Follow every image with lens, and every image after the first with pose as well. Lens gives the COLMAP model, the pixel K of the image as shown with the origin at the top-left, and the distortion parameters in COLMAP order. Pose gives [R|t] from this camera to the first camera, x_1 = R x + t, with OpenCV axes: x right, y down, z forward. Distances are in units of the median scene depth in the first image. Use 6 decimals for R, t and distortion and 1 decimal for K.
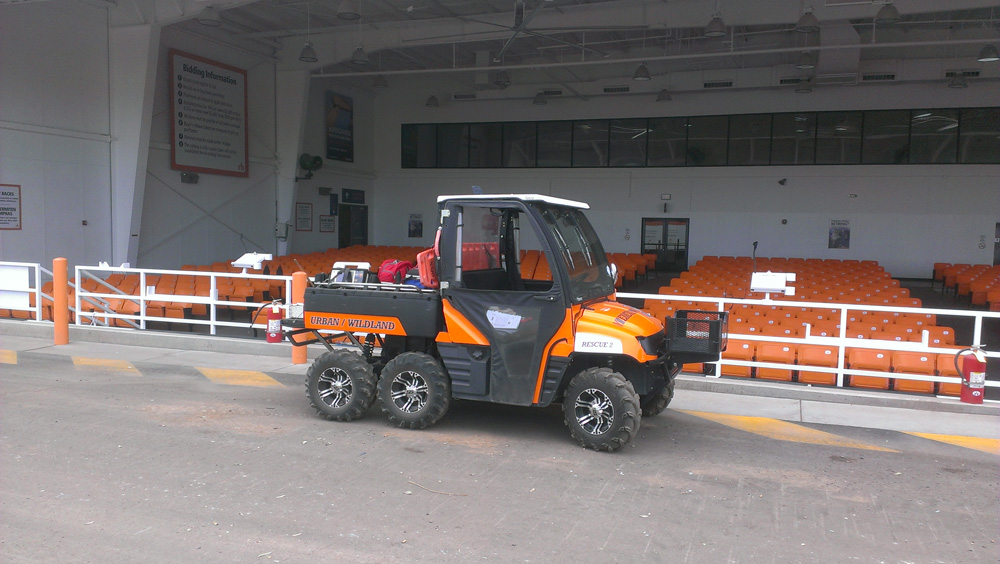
lens RADIAL K [[809.2, 0, 504.1], [0, 809.2, 289.2], [0, 0, 1]] dist [0.141288, -0.234462]
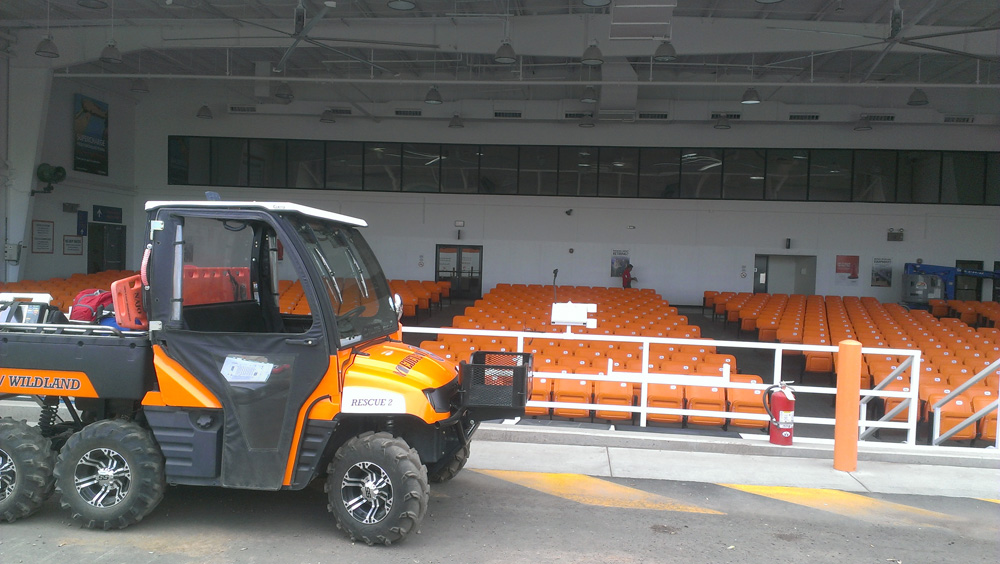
lens RADIAL K [[809.2, 0, 504.1], [0, 809.2, 289.2], [0, 0, 1]] dist [0.141288, -0.234462]
pose [[0.968755, 0.000385, 0.248019, 0.035299], [0.007795, 0.999457, -0.031999, -0.009313], [-0.247897, 0.032933, 0.968226, 0.177462]]
